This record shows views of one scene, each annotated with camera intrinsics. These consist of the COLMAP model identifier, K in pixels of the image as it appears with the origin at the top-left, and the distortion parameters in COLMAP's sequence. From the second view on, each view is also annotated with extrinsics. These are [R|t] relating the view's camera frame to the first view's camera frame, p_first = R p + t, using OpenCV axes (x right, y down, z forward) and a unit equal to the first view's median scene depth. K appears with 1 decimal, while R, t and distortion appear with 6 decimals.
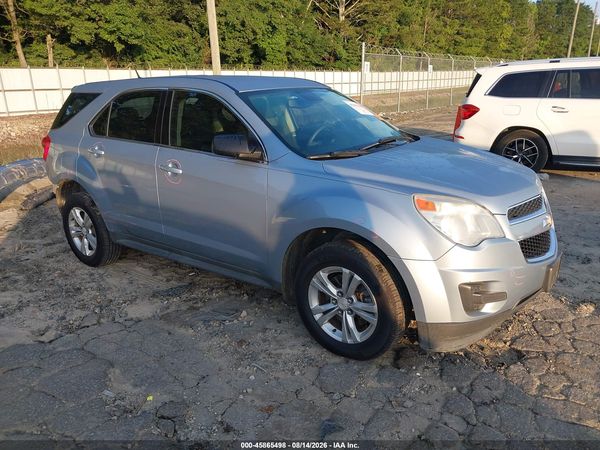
lens RADIAL K [[459.2, 0, 310.3], [0, 459.2, 225.2], [0, 0, 1]] dist [-0.012235, -0.000479]
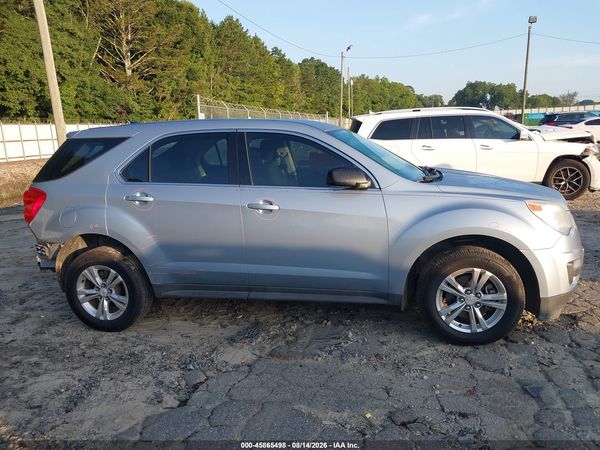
lens RADIAL K [[459.2, 0, 310.3], [0, 459.2, 225.2], [0, 0, 1]] dist [-0.012235, -0.000479]
pose [[0.910086, -0.096443, 0.403041, -0.481015], [0.138732, 0.987332, -0.077005, 0.008884], [-0.390508, 0.125996, 0.911936, 0.031380]]
